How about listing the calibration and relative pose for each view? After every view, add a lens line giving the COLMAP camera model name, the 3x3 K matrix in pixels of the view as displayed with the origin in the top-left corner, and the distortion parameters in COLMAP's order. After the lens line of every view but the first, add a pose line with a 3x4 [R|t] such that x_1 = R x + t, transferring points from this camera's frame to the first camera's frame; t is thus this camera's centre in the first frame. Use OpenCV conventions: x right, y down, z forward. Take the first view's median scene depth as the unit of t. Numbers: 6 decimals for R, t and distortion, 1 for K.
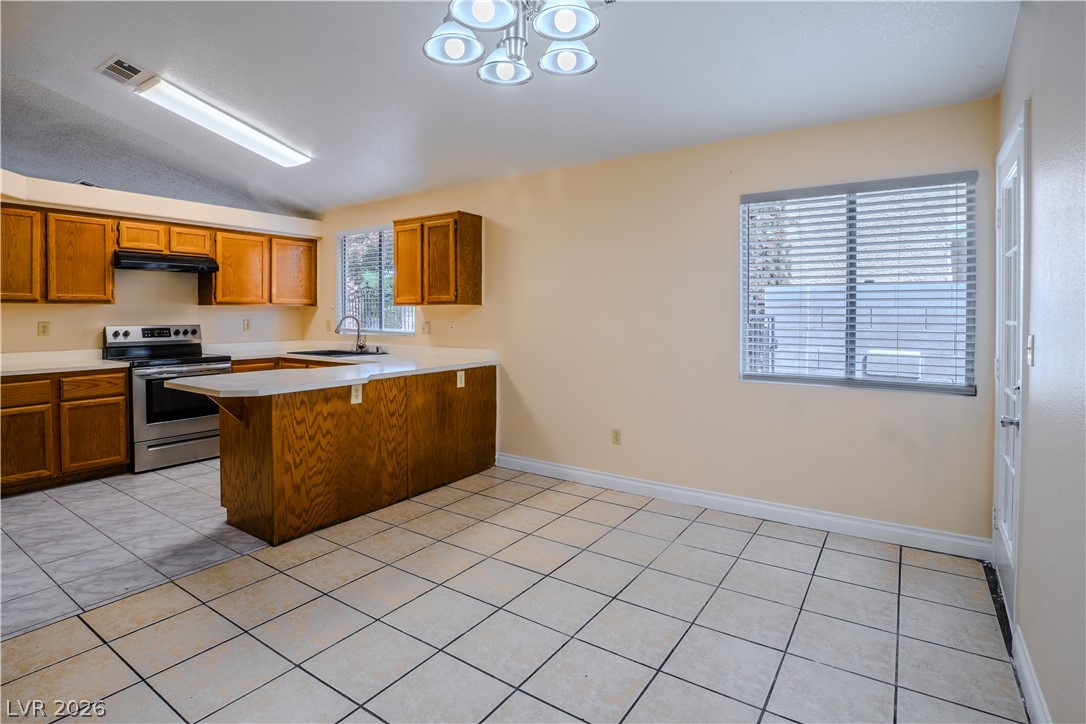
lens RADIAL K [[543.0, 0, 552.8], [0, 543.0, 317.8], [0, 0, 1]] dist [-0.033940, 0.005656]
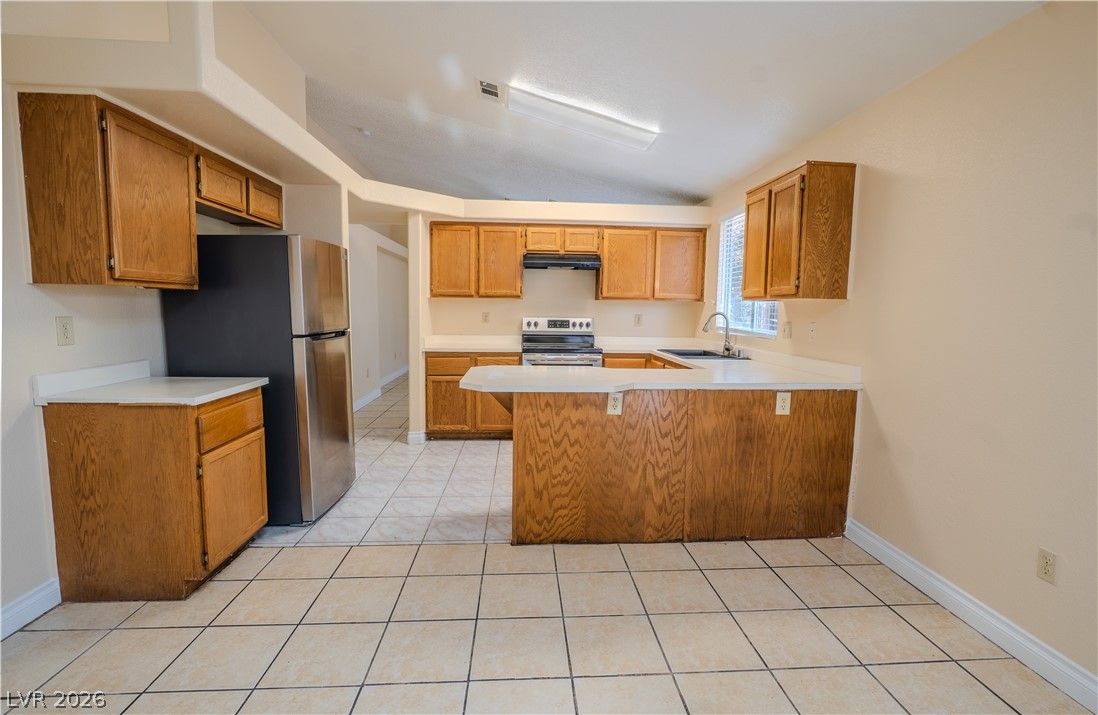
lens RADIAL K [[534.6, 0, 557.6], [0, 534.6, 362.0], [0, 0, 1]] dist [-0.018892, 0.001136]
pose [[0.614167, 0.089621, -0.784071, 0.193768], [-0.020803, 0.995024, 0.097438, -0.003349], [0.788902, -0.043532, 0.612975, 0.345692]]
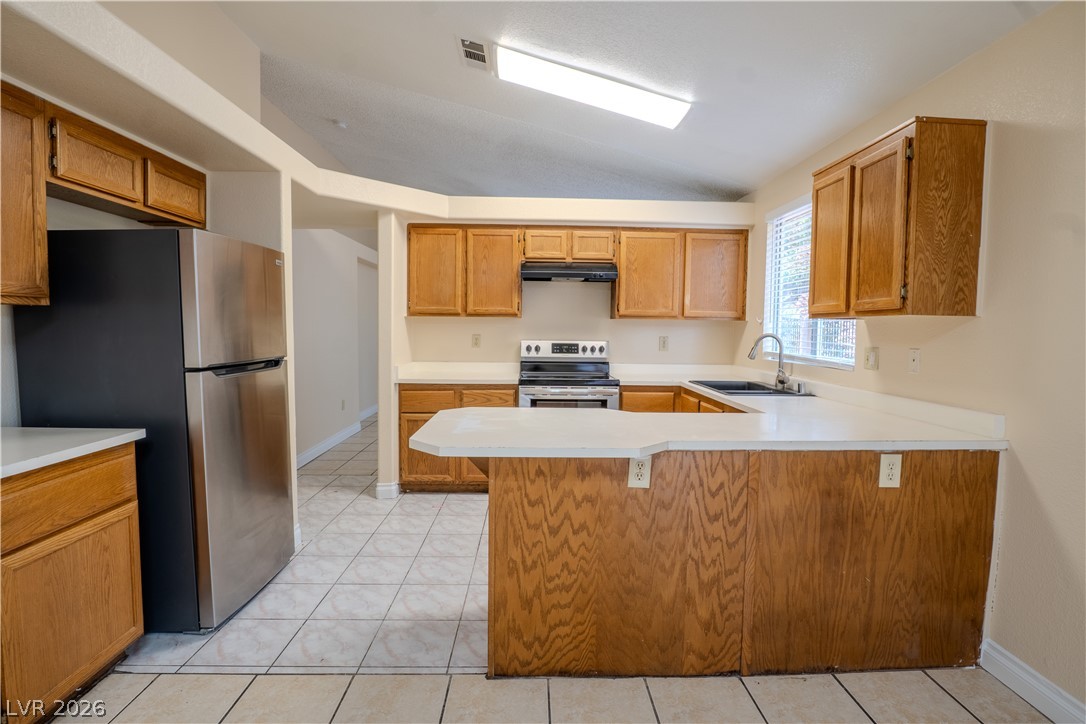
lens RADIAL K [[562.4, 0, 551.9], [0, 562.4, 366.4], [0, 0, 1]] dist [-0.035063, 0.006232]
pose [[0.587200, 0.064025, -0.806906, 0.044750], [-0.018686, 0.997673, 0.065563, -0.005533], [0.809226, -0.023421, 0.587030, 0.479818]]
